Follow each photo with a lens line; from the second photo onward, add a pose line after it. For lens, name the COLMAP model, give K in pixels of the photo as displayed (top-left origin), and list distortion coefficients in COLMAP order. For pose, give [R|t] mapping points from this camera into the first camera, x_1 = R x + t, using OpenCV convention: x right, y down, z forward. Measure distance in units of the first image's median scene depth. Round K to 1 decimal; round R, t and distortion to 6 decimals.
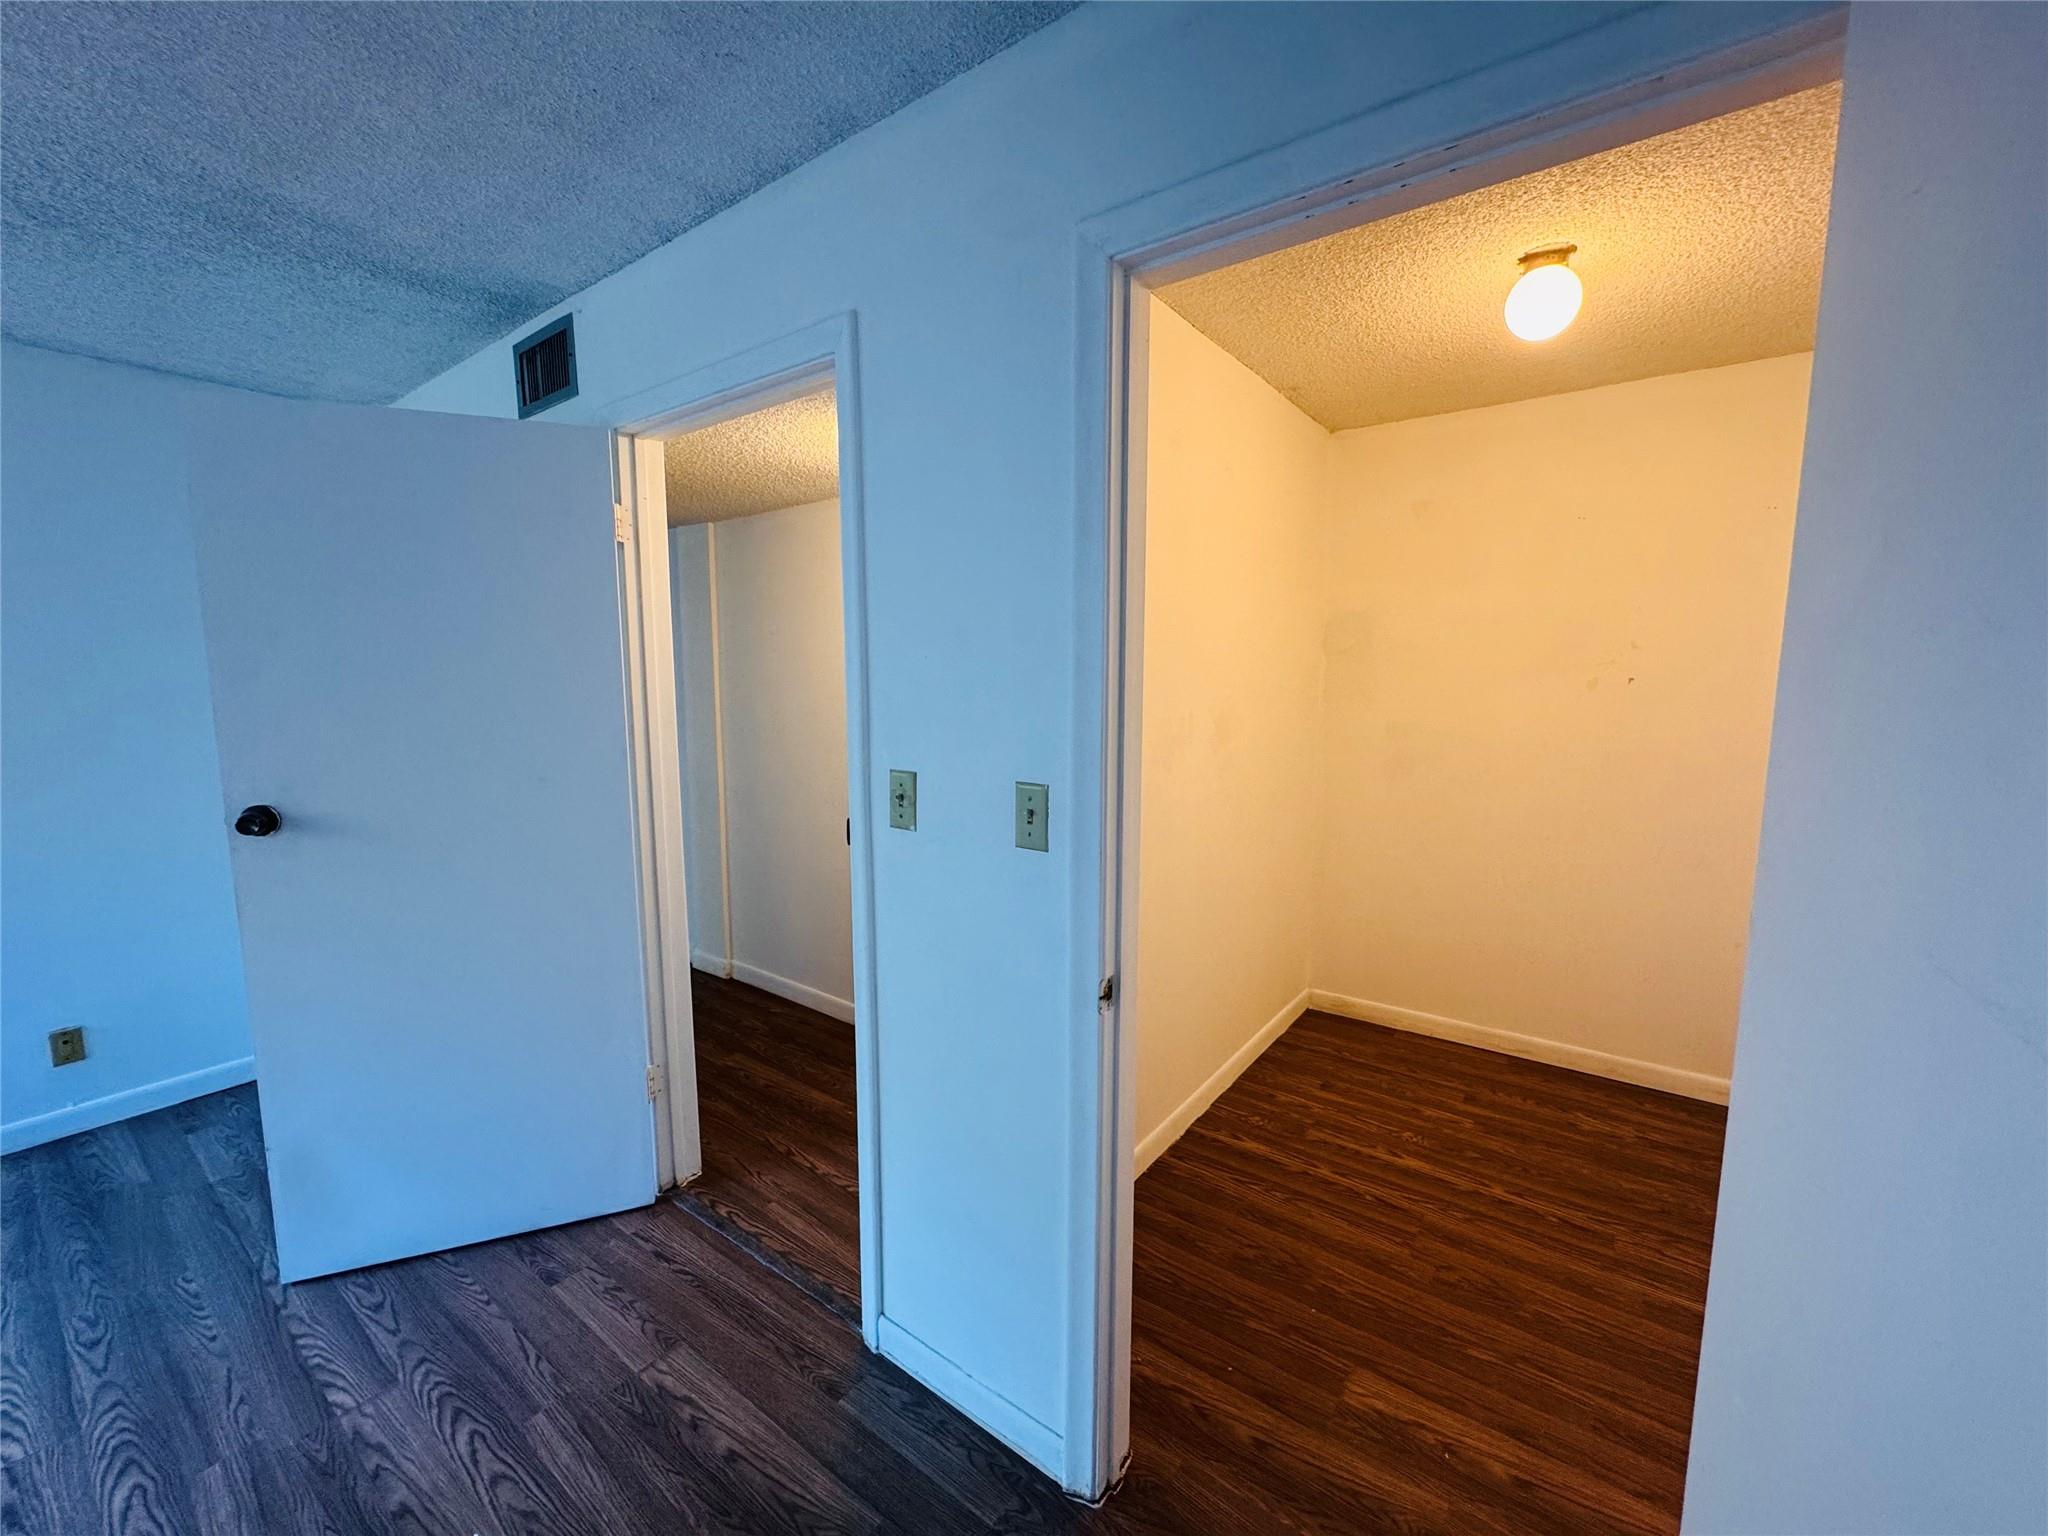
lens RADIAL K [[819.2, 0, 1026.3], [0, 819.2, 769.8], [0, 0, 1]] dist [-0.002770, -0.000150]
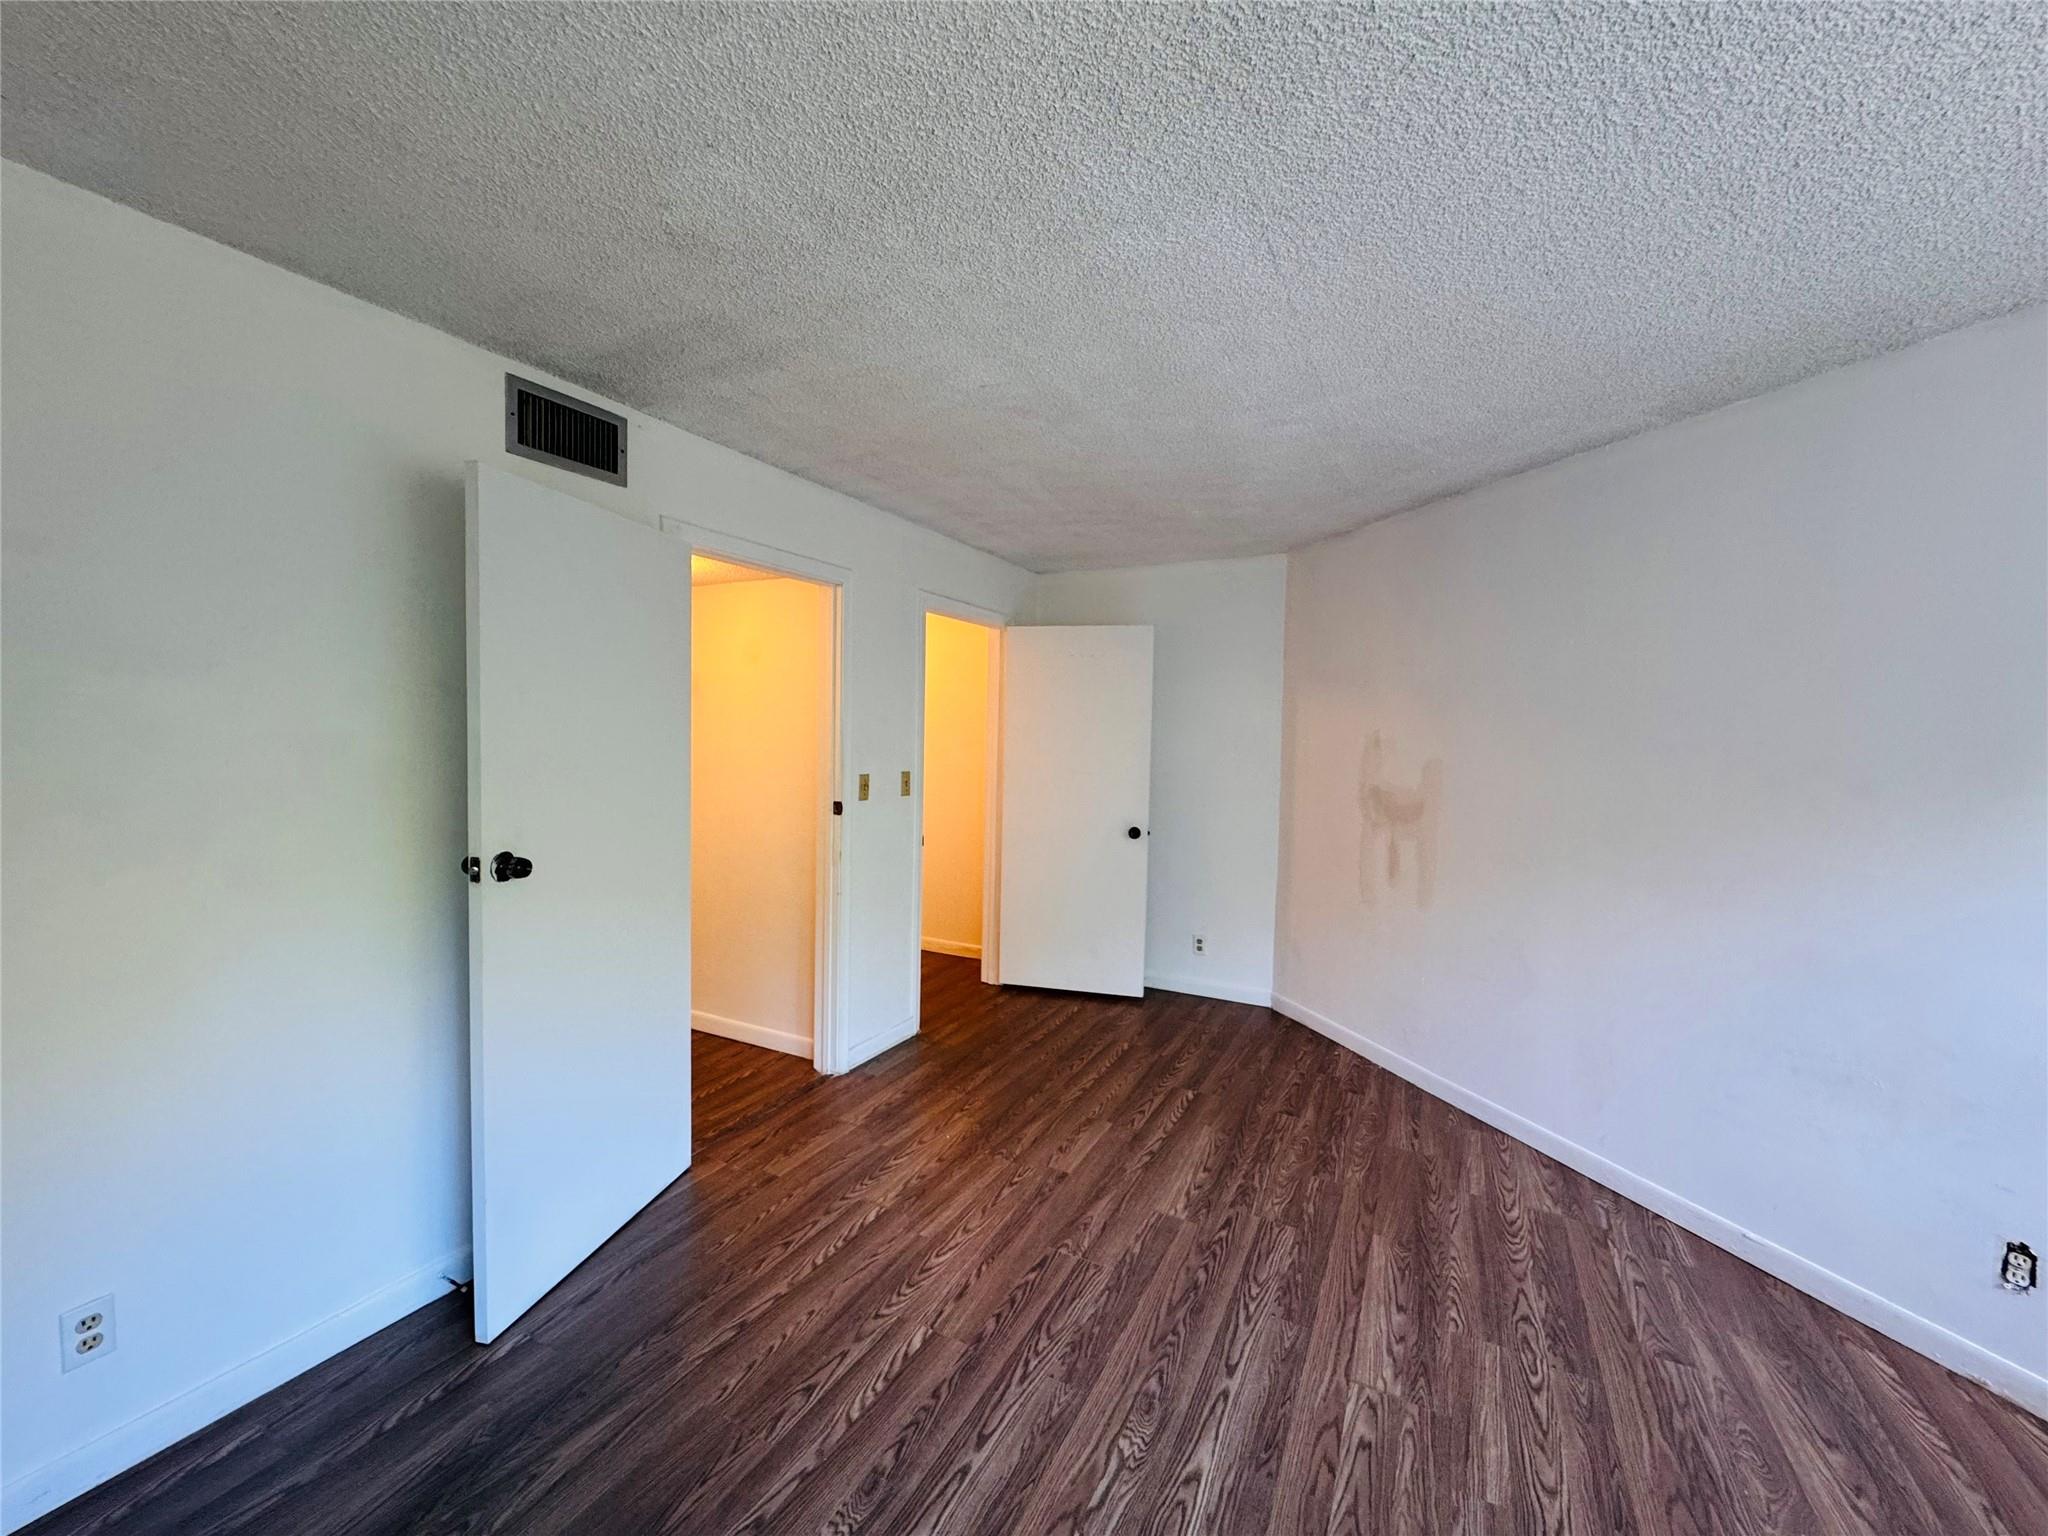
lens RADIAL K [[819.2, 0, 1029.6], [0, 819.2, 765.6], [0, 0, 1]] dist [-0.002770, -0.000150]
pose [[-0.175984, -0.043869, 0.983415, -2.161794], [0.098263, 0.993234, 0.061891, -0.103226], [-0.979476, 0.107525, -0.170482, 0.821780]]
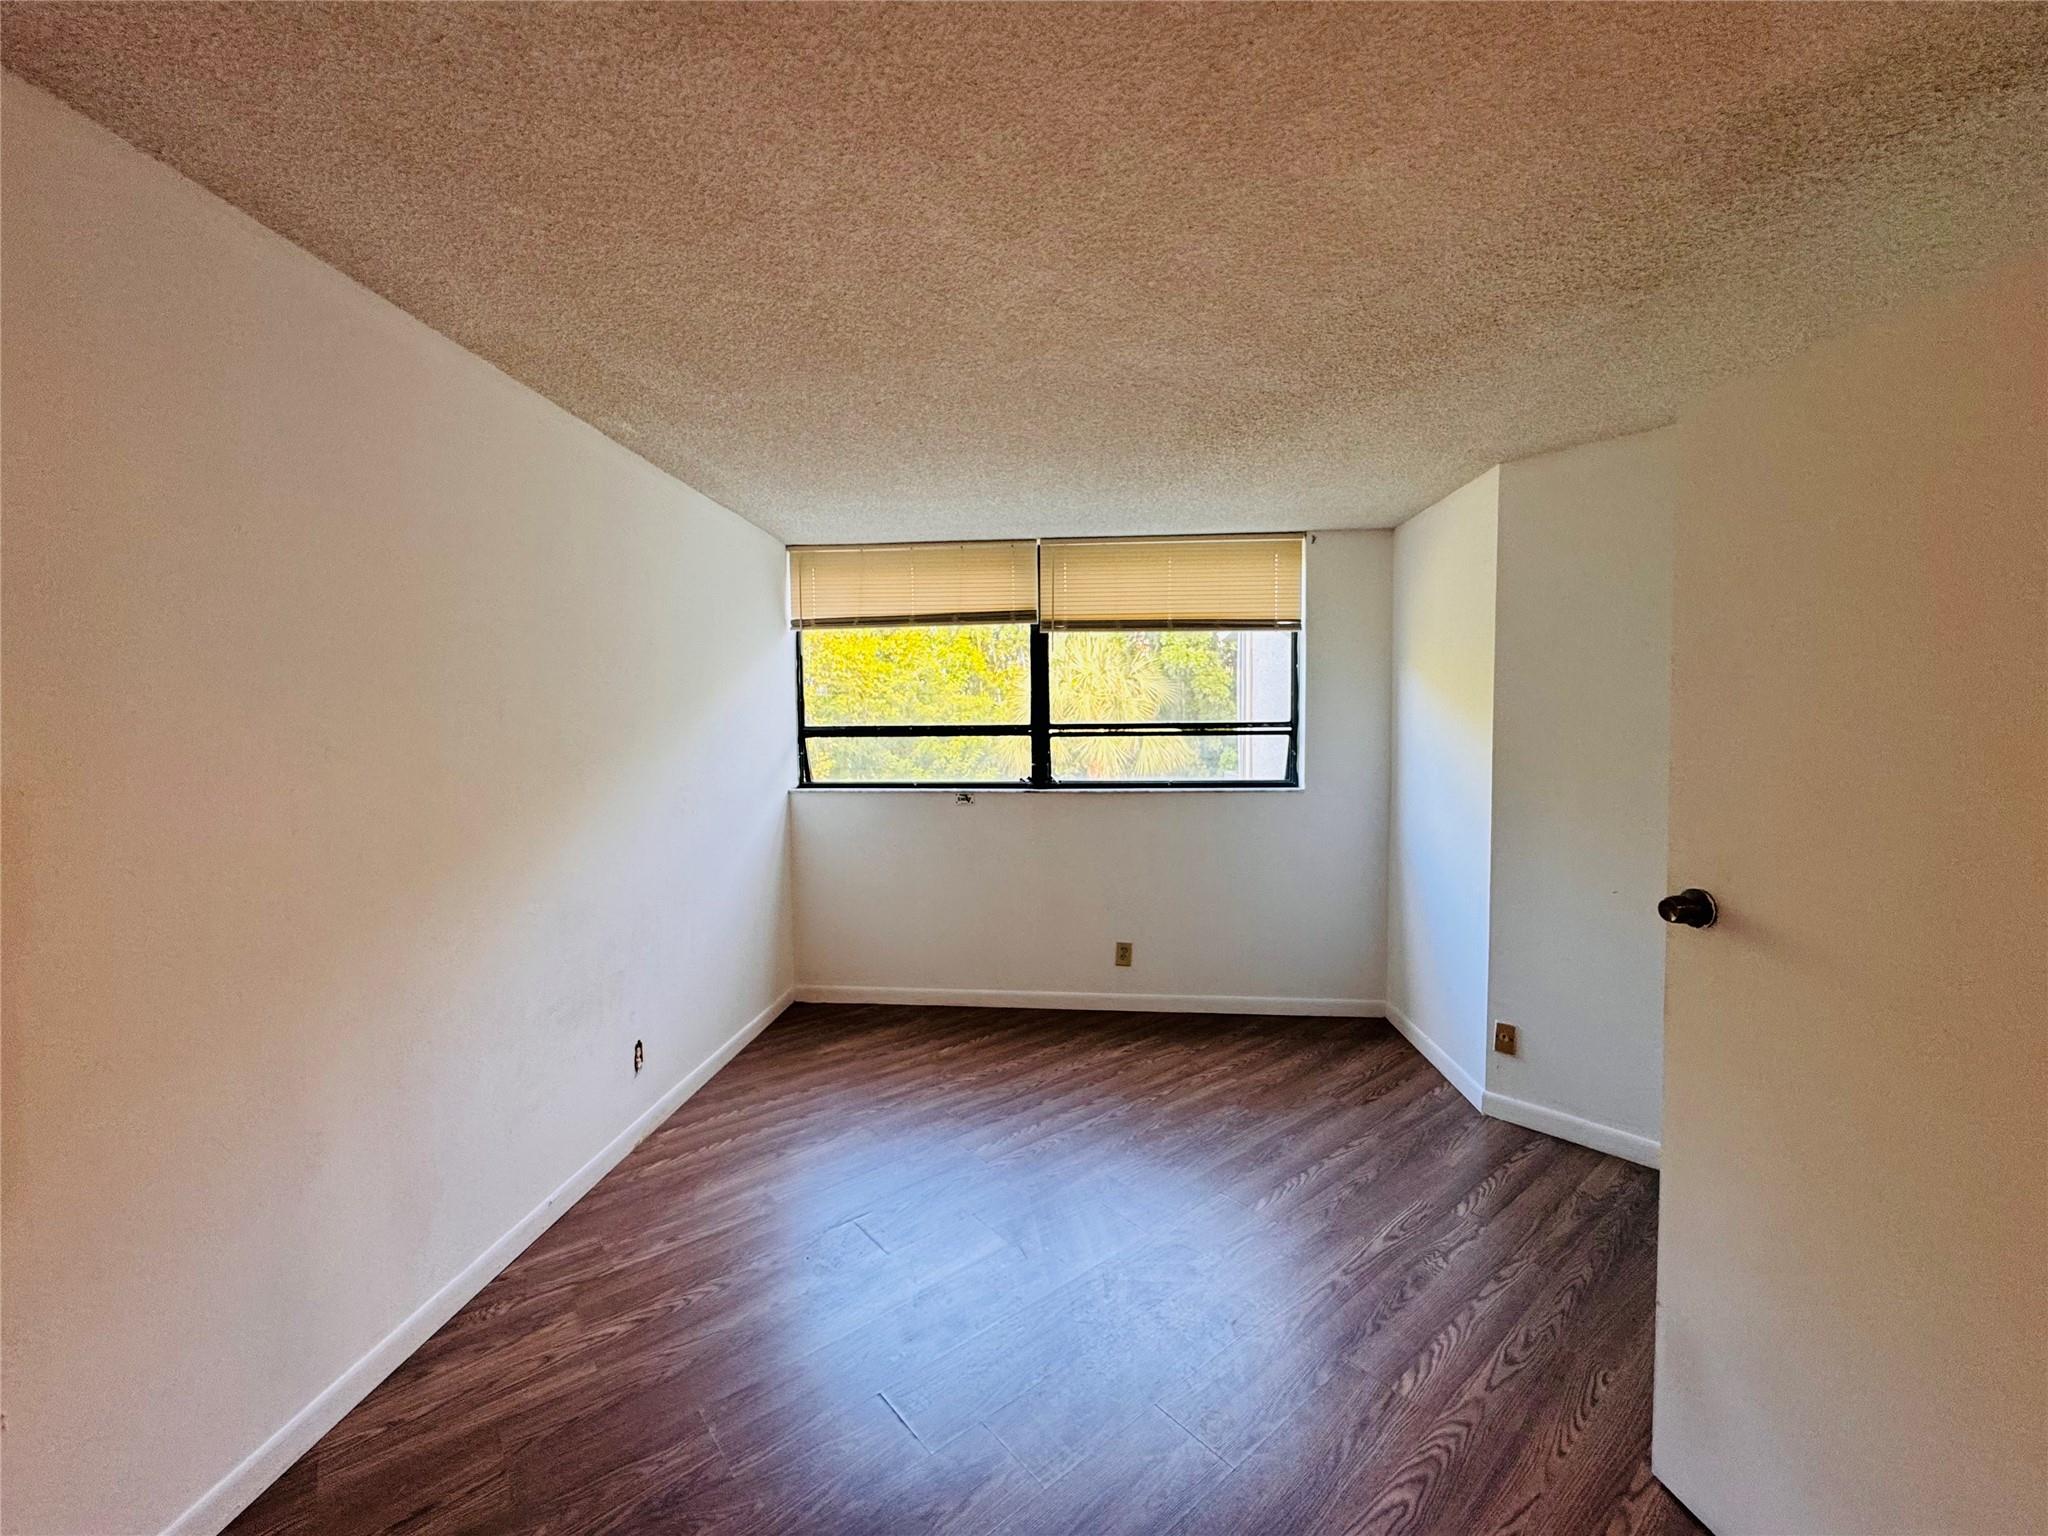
lens RADIAL K [[819.2, 0, 1016.7], [0, 819.2, 768.7], [0, 0, 1]] dist [-0.002770, -0.000150]
pose [[-0.236682, 0.042332, -0.970665, -0.000380], [-0.108607, 0.991636, 0.069729, -0.059615], [0.965498, 0.121924, -0.230105, 0.533629]]
